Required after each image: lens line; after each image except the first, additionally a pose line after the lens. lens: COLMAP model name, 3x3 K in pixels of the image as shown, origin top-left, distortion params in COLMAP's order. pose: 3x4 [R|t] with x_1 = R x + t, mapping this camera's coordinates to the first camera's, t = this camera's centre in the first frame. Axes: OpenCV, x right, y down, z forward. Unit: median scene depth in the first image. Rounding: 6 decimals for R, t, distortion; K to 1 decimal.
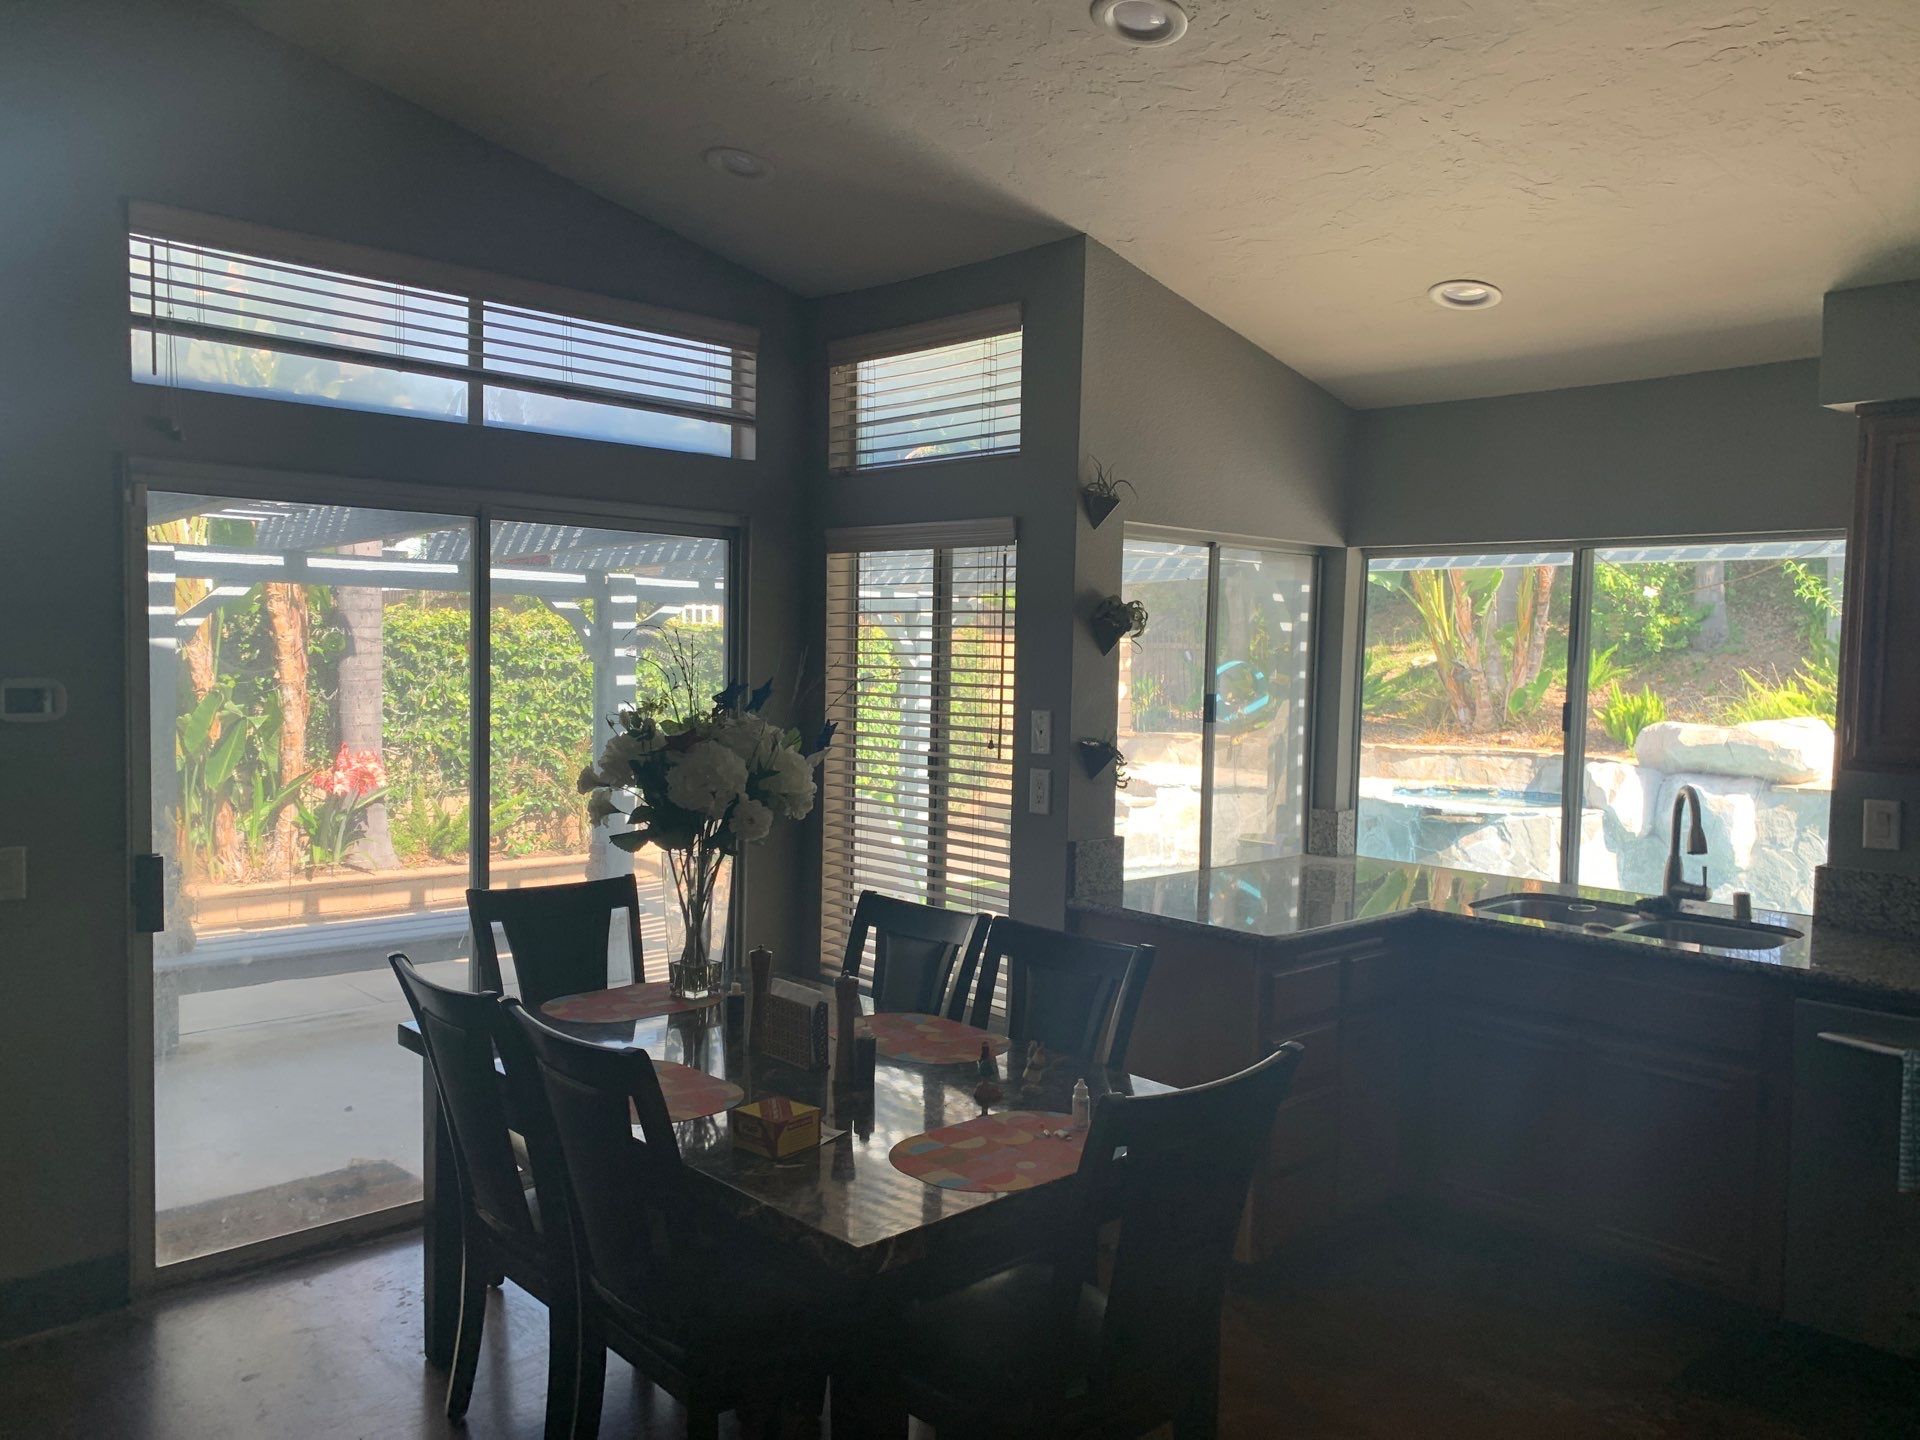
lens RADIAL K [[1415.1, 0, 960.0], [0, 1415.1, 720.0], [0, 0, 1]] dist [0.074965, 0.000972]
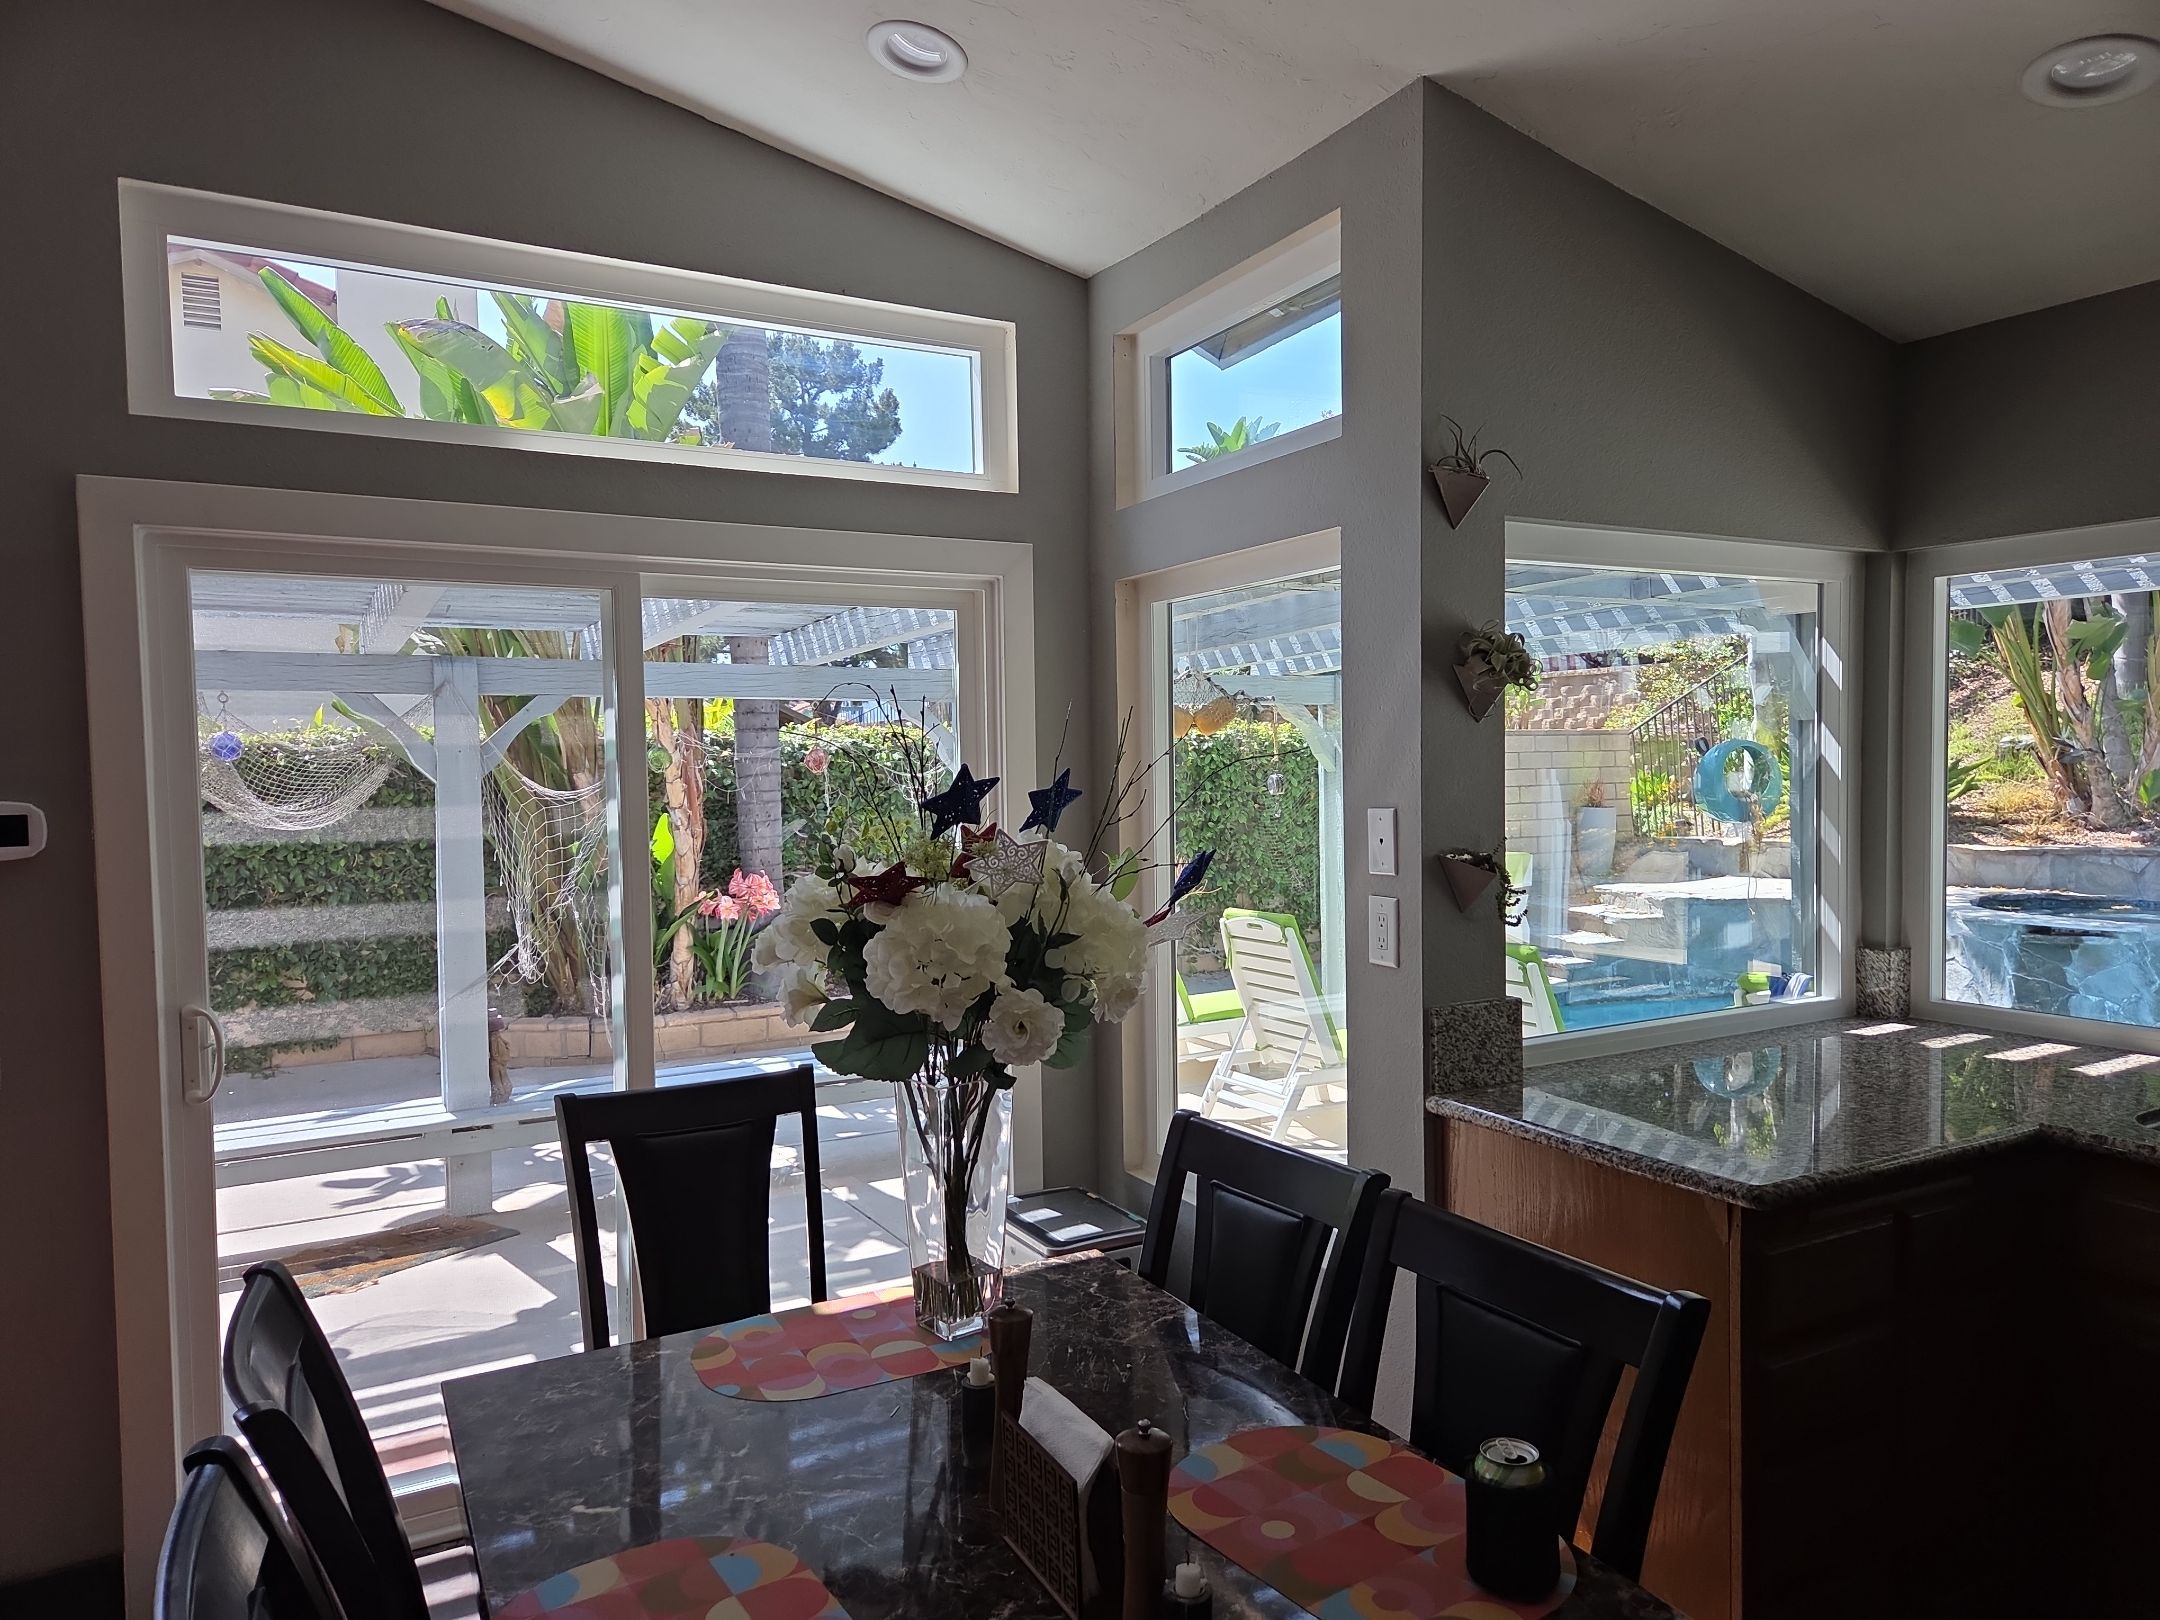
lens RADIAL K [[1592.0, 0, 1080.0], [0, 1592.0, 810.0], [0, 0, 1]] dist [0.074965, 0.000972]
pose [[0.978195, -0.026958, -0.205931, 0.068722], [0.024015, 0.999571, -0.016779, 0.002889], [0.206295, 0.011468, 0.978423, 0.230225]]
